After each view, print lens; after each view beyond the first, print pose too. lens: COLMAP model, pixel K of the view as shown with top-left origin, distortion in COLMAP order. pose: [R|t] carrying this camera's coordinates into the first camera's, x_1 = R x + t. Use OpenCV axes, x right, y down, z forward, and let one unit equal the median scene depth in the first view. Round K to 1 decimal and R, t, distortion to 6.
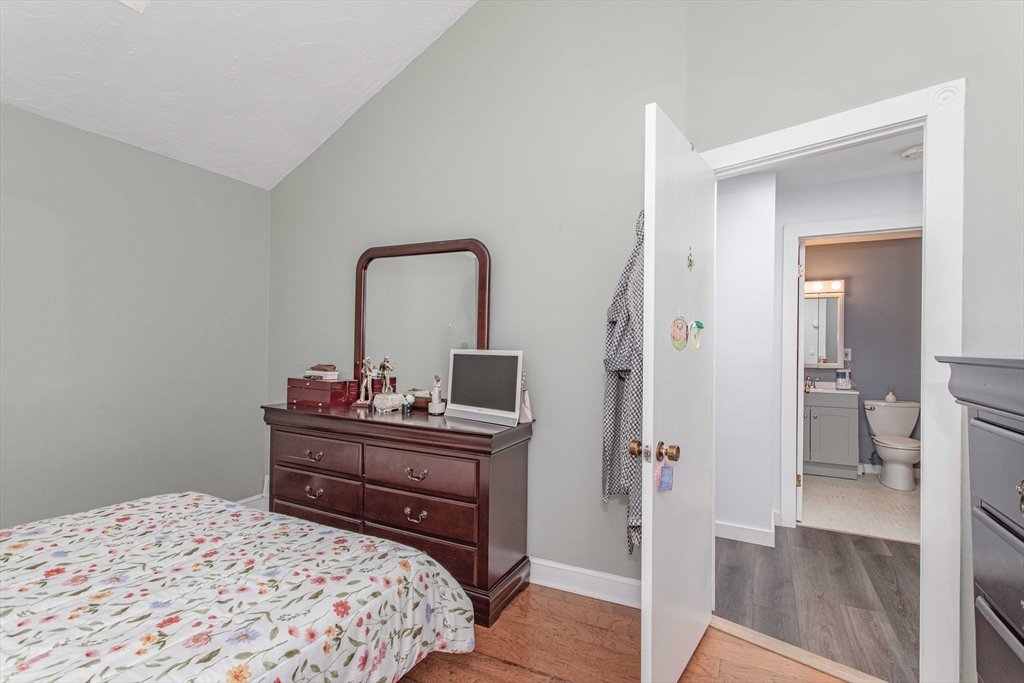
lens RADIAL K [[490.4, 0, 526.8], [0, 490.4, 348.3], [0, 0, 1]] dist [0.004844, 0.001263]
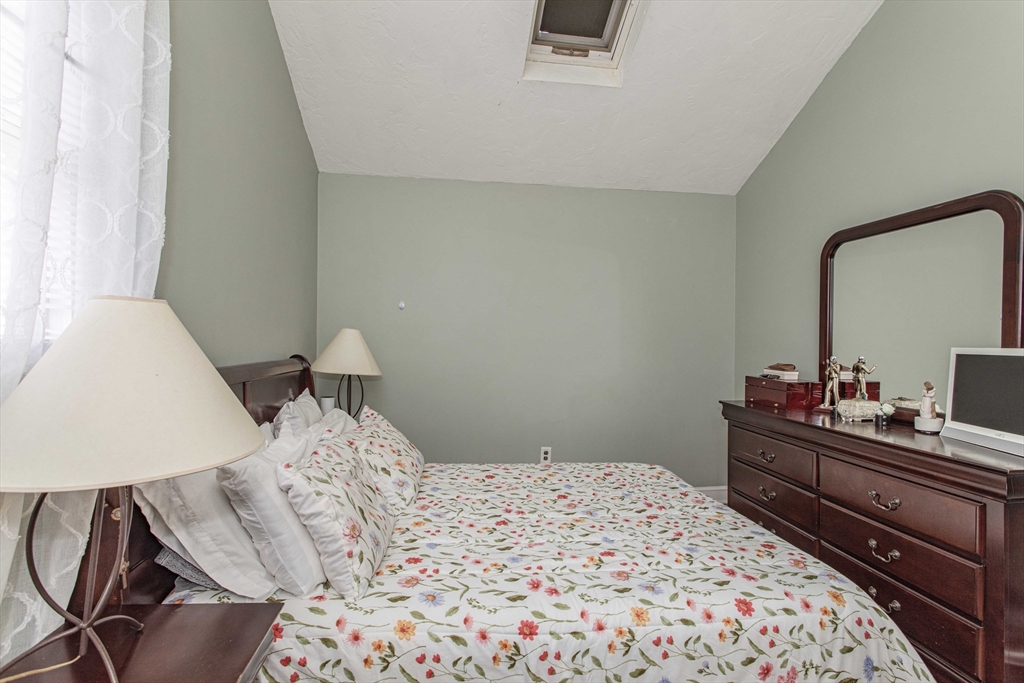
lens RADIAL K [[490.4, 0, 504.7], [0, 490.4, 349.2], [0, 0, 1]] dist [0.004844, 0.001263]
pose [[0.549749, 0.002935, -0.835325, 0.143161], [-0.004588, 0.999989, 0.000494, 0.010980], [0.835318, 0.003561, 0.549756, 0.042091]]
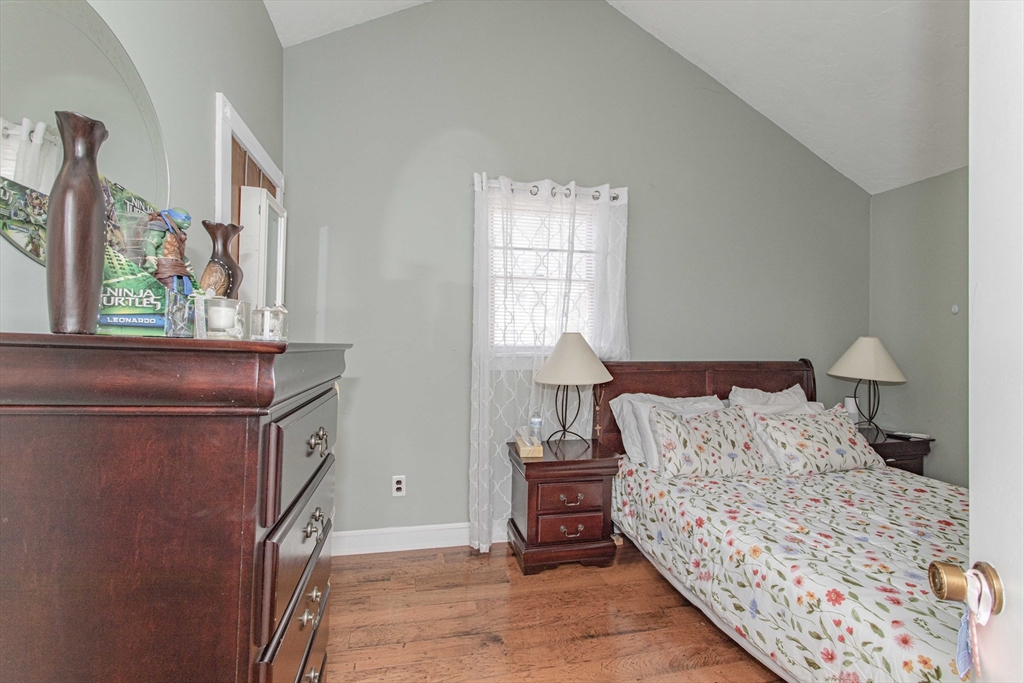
lens RADIAL K [[490.4, 0, 517.6], [0, 490.4, 341.2], [0, 0, 1]] dist [0.004844, 0.001263]
pose [[-0.772071, -0.020532, -0.635204, 0.660591], [-0.022857, 0.999728, -0.004533, -0.002108], [0.635125, 0.011019, -0.772331, 1.086045]]
